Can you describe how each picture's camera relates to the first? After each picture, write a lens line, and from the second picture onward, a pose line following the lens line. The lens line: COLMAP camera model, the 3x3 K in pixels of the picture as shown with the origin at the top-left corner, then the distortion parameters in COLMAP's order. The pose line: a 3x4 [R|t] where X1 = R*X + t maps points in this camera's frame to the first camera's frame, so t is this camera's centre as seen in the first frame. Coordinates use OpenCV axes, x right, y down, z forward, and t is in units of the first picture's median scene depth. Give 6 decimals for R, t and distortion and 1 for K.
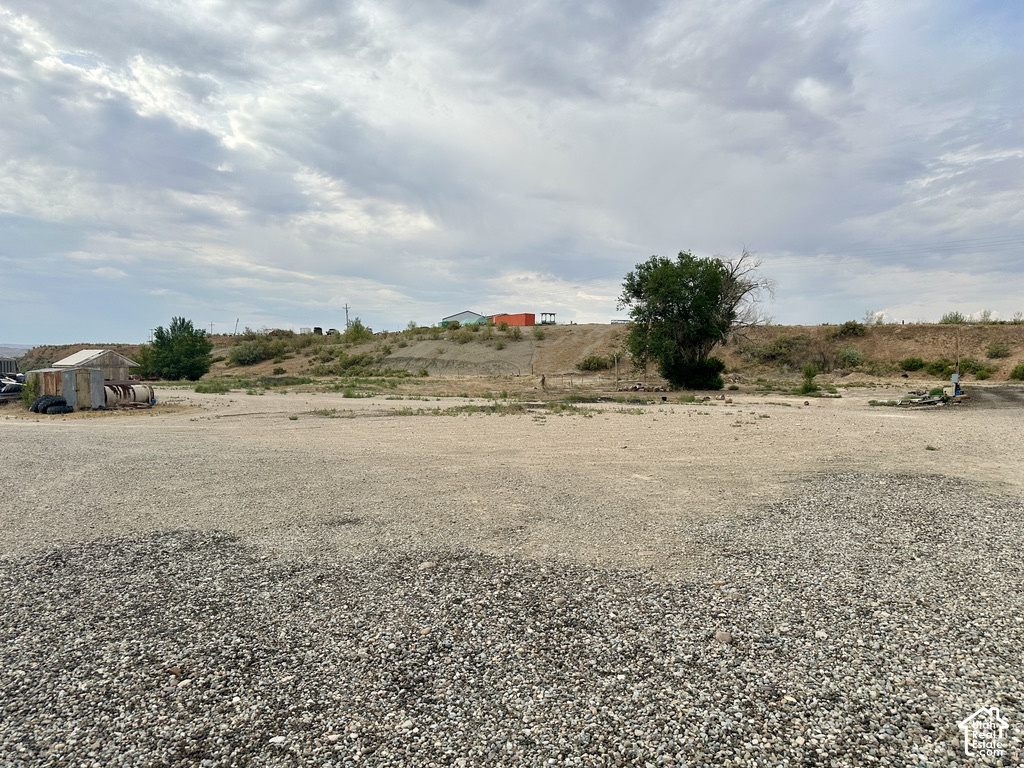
lens RADIAL K [[708.1, 0, 512.0], [0, 708.1, 384.0], [0, 0, 1]] dist [0.074767, -0.104089]
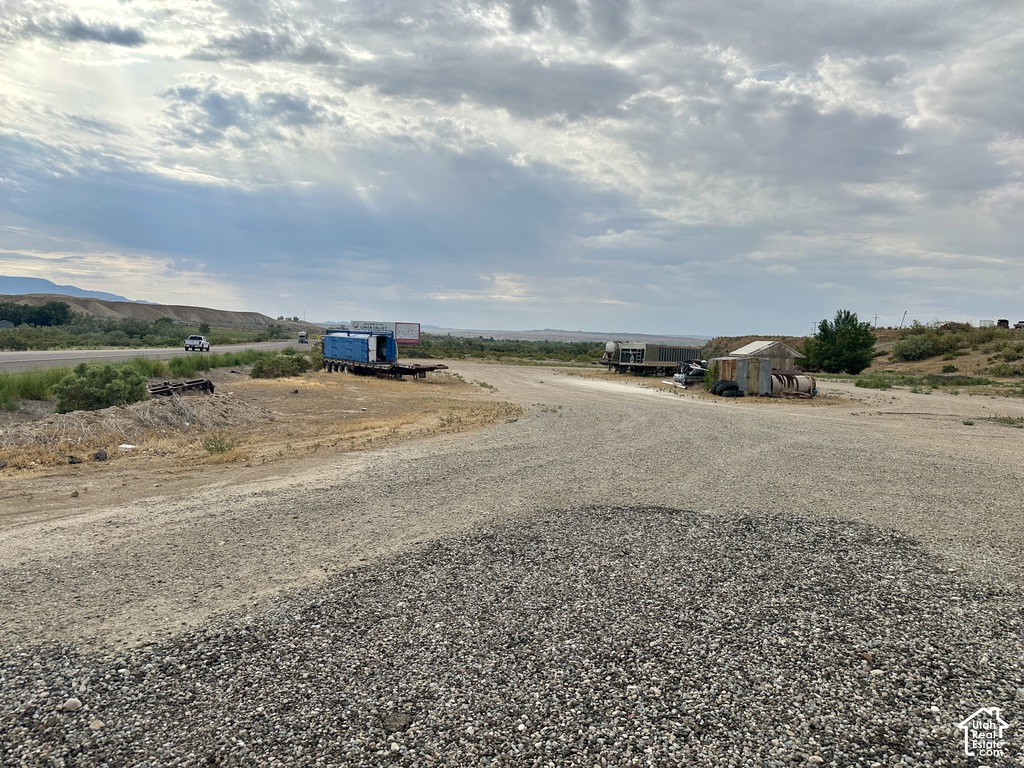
lens RADIAL K [[711.1, 0, 507.6], [0, 711.1, 380.7], [0, 0, 1]] dist [0.071460, -0.099744]
pose [[0.647703, 0.061899, -0.759374, -0.002925], [-0.058259, 0.997800, 0.031643, 0.000399], [0.759662, 0.023745, 0.649884, -0.003402]]
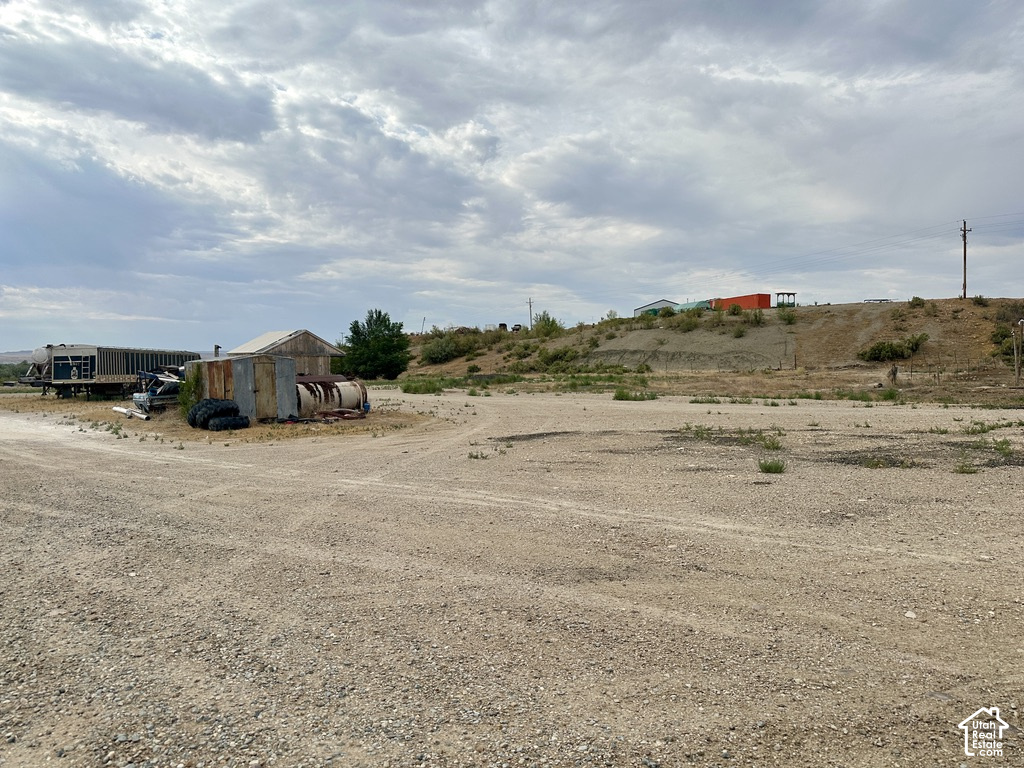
lens RADIAL K [[718.0, 0, 512.0], [0, 718.0, 384.0], [0, 0, 1]] dist [-0.004079, -0.004949]
pose [[0.972894, -0.008974, -0.231077, -0.170835], [0.009234, 0.999957, 0.000044, 0.003627], [0.231067, -0.002177, 0.972936, 0.308487]]
